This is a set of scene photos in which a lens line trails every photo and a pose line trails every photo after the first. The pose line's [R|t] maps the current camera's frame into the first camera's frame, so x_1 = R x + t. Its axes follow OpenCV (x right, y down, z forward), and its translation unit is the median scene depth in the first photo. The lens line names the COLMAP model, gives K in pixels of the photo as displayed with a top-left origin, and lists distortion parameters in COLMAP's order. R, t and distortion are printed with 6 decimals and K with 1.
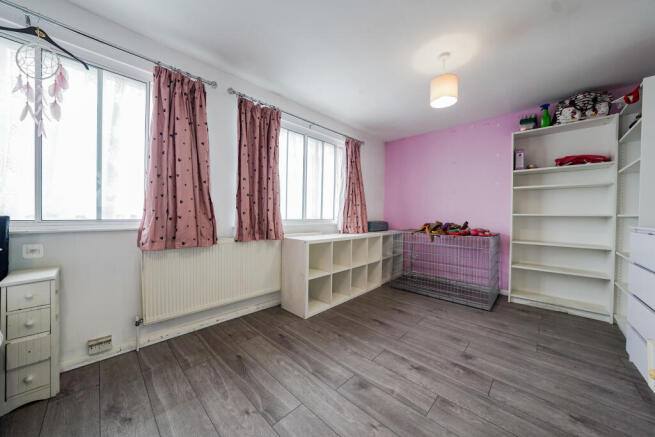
lens RADIAL K [[230.2, 0, 325.0], [0, 230.2, 218.5], [0, 0, 1]] dist [-0.013965, 0.000829]
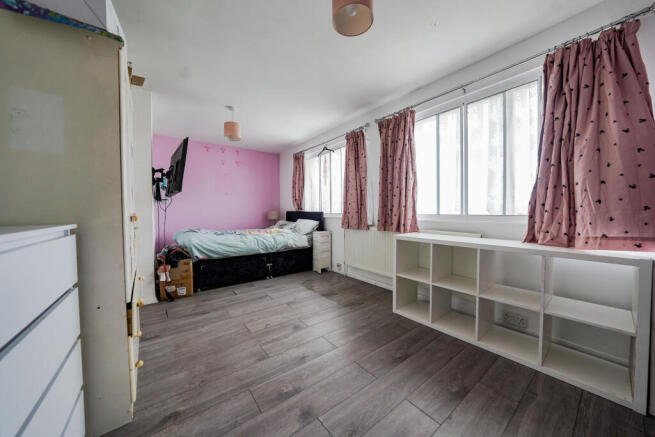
lens RADIAL K [[230.2, 0, 326.8], [0, 230.2, 218.9], [0, 0, 1]] dist [-0.013965, 0.000829]
pose [[-0.163190, 0.023965, -0.986304, 1.139625], [-0.009105, 0.999626, 0.025796, 0.002732], [0.986553, 0.013190, -0.162911, 1.039000]]
